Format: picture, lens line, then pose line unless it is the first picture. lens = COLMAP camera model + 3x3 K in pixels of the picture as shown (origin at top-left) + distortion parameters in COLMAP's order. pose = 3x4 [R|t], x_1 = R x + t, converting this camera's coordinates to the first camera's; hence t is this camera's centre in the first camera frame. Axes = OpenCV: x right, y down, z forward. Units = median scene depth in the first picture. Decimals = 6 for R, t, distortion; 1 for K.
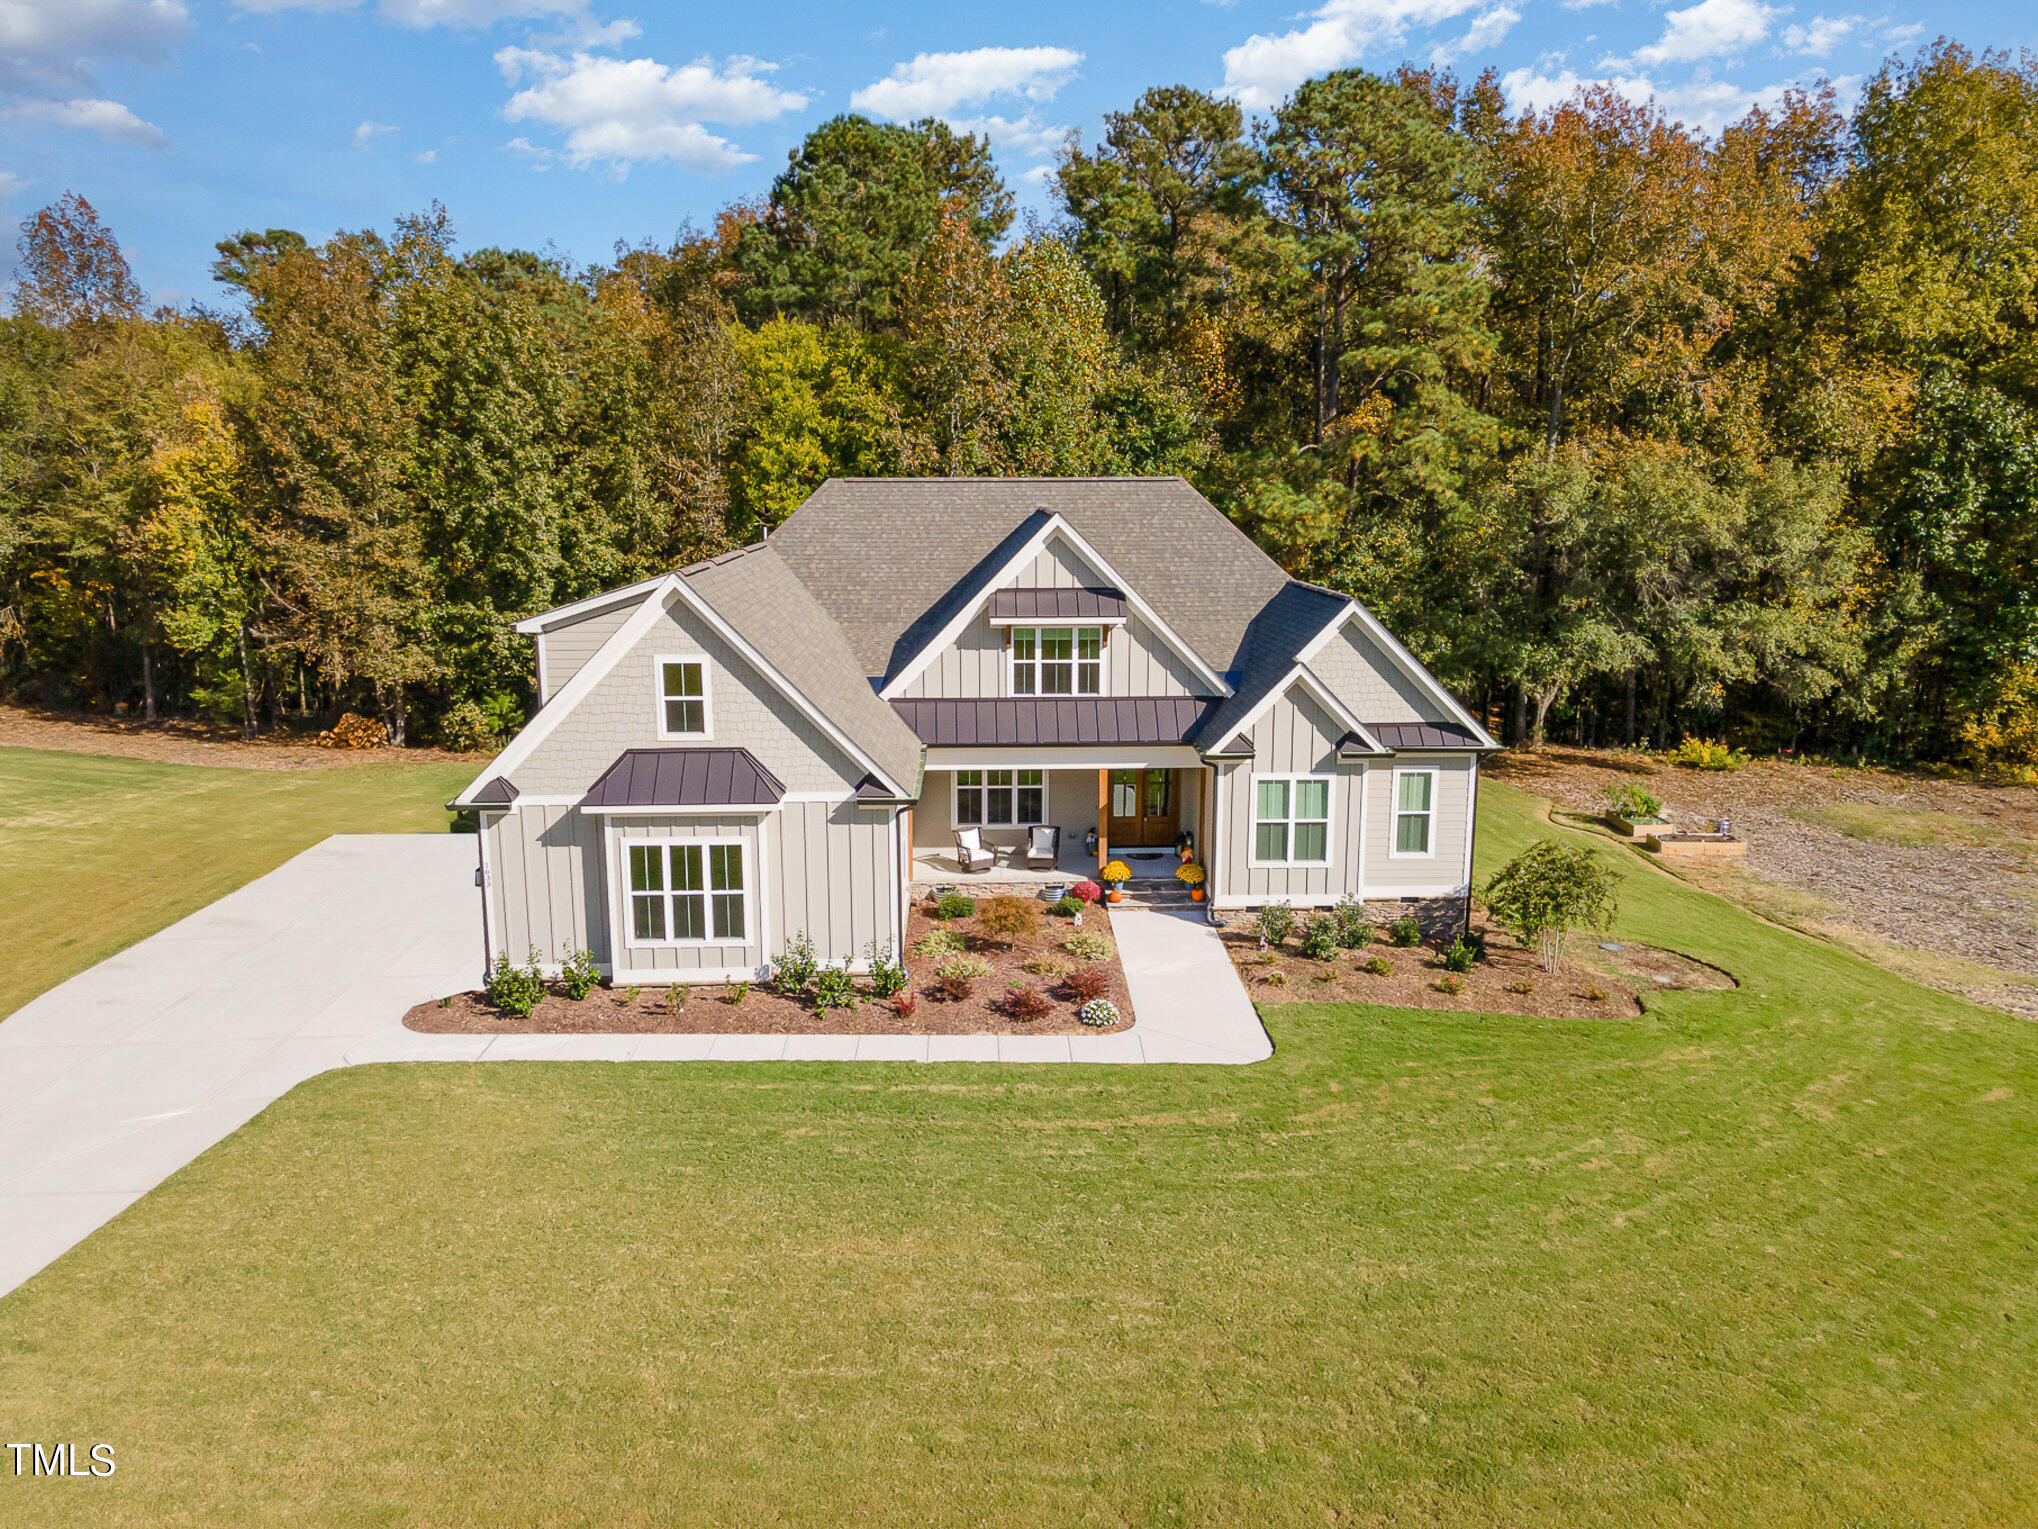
lens RADIAL K [[1500.5, 0, 1029.6], [0, 1500.5, 781.4], [0, 0, 1]] dist [0.049730, 0.013892]
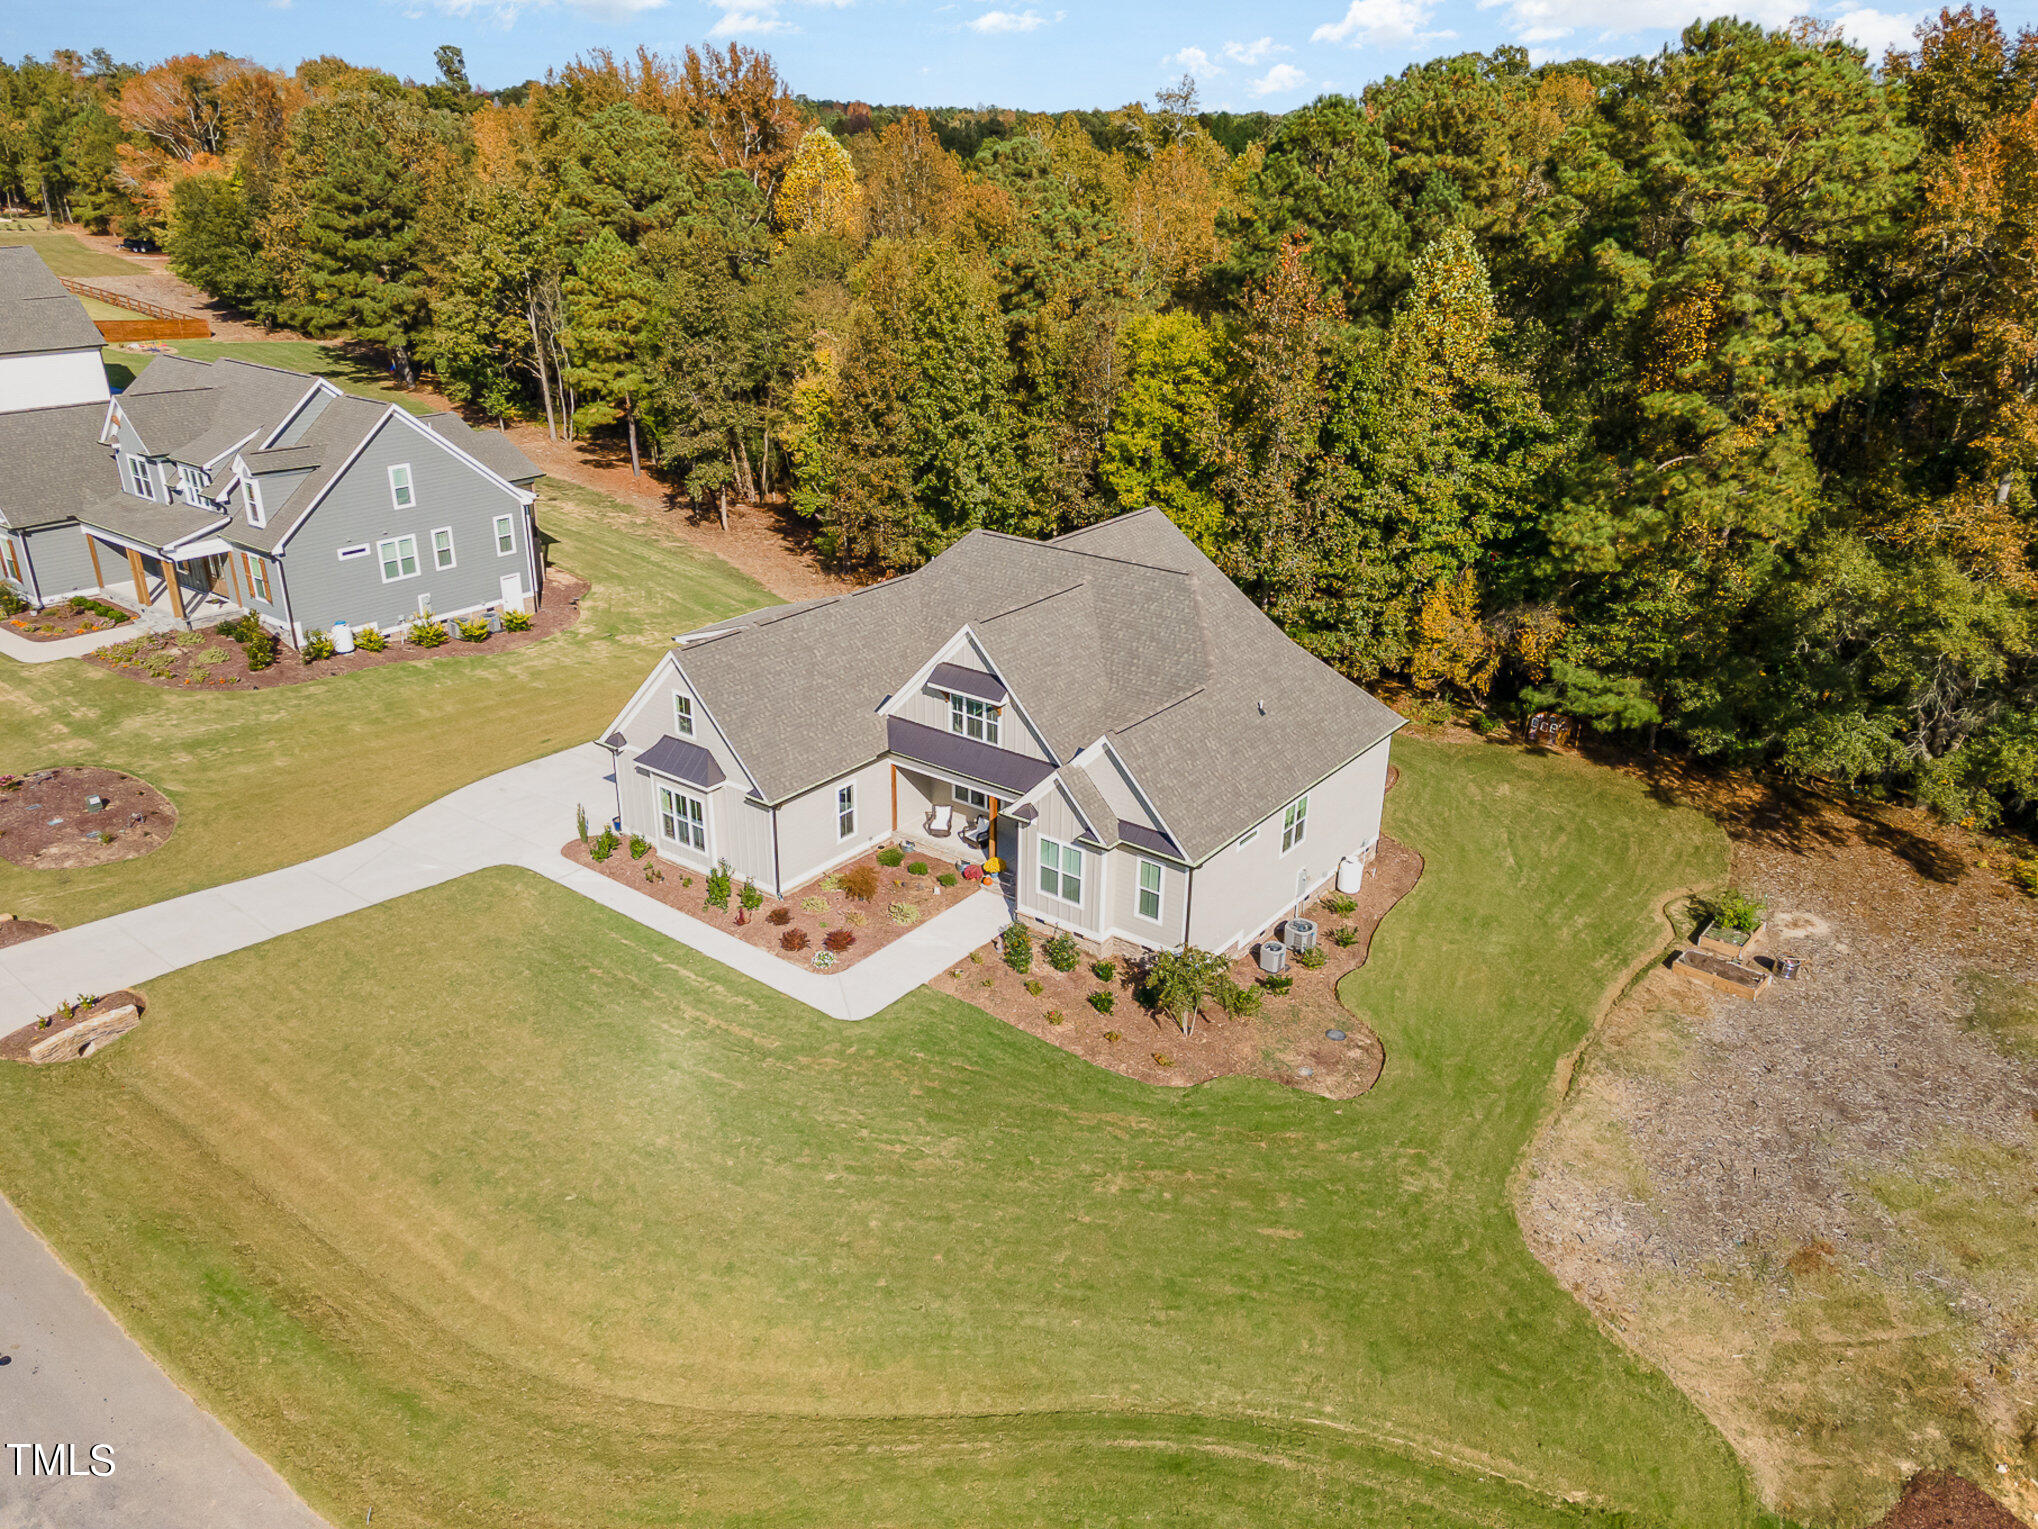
lens RADIAL K [[1500.5, 0, 1010.4], [0, 1500.5, 765.1], [0, 0, 1]] dist [0.049730, 0.013892]
pose [[0.770120, 0.256166, -0.584204, 1.093624], [-0.142093, 0.961704, 0.234382, -0.459437], [0.621872, -0.097491, 0.777027, -0.137622]]
